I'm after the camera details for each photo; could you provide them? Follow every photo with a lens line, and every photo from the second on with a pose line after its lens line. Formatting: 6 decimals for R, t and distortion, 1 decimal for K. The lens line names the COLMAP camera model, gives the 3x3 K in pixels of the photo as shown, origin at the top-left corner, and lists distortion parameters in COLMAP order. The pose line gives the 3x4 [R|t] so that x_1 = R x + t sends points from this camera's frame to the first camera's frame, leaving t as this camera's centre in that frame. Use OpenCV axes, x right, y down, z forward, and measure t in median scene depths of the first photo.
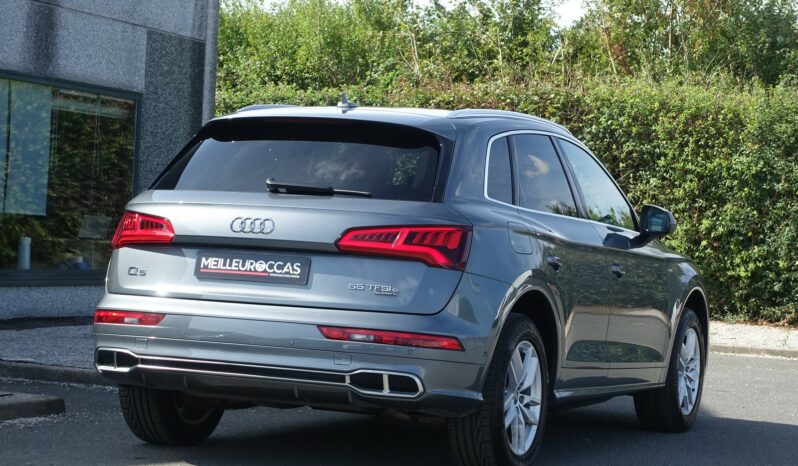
lens RADIAL K [[1714.9, 0, 400.0], [0, 1714.9, 233.0], [0, 0, 1]] dist [-0.108167, 0.000000]
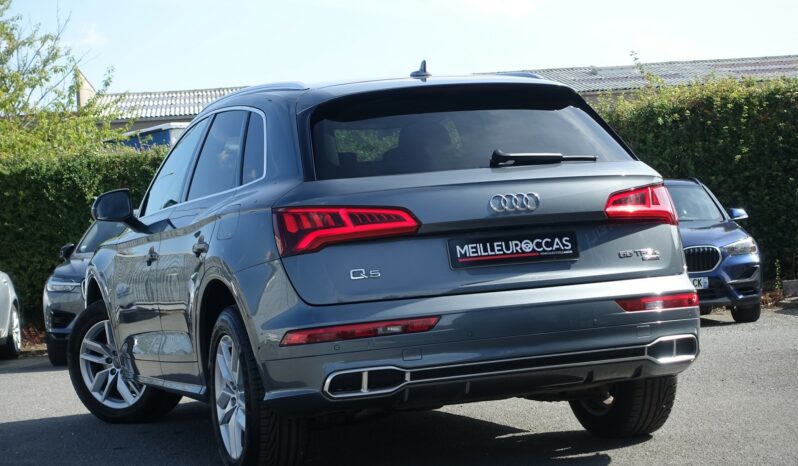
lens RADIAL K [[1714.9, 0, 398.3], [0, 1714.9, 235.4], [0, 0, 1]] dist [-0.108167, 0.000000]
pose [[0.734786, -0.105701, 0.670012, -0.730058], [0.108176, 0.993402, 0.038084, -0.027699], [-0.669617, 0.044496, 0.741372, 0.377447]]
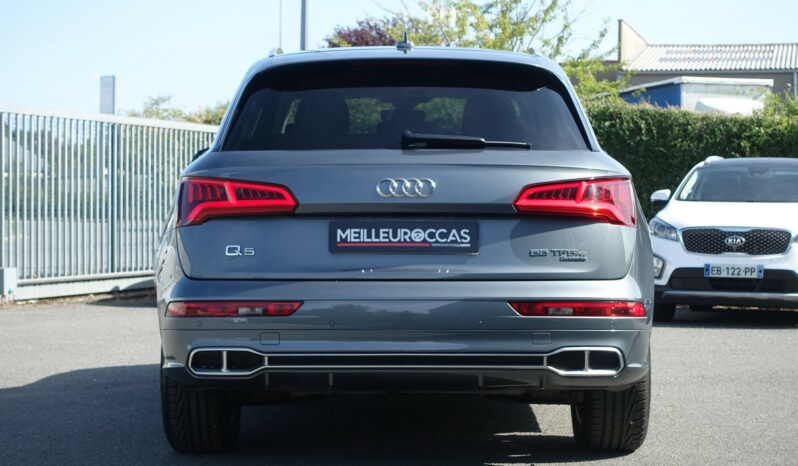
lens RADIAL K [[1714.9, 0, 398.1], [0, 1714.9, 230.4], [0, 0, 1]] dist [-0.108167, 0.000000]
pose [[0.928031, -0.056536, 0.368188, -0.398206], [0.046031, 0.998245, 0.037261, -0.014825], [-0.369648, -0.017631, 0.929005, 0.222277]]
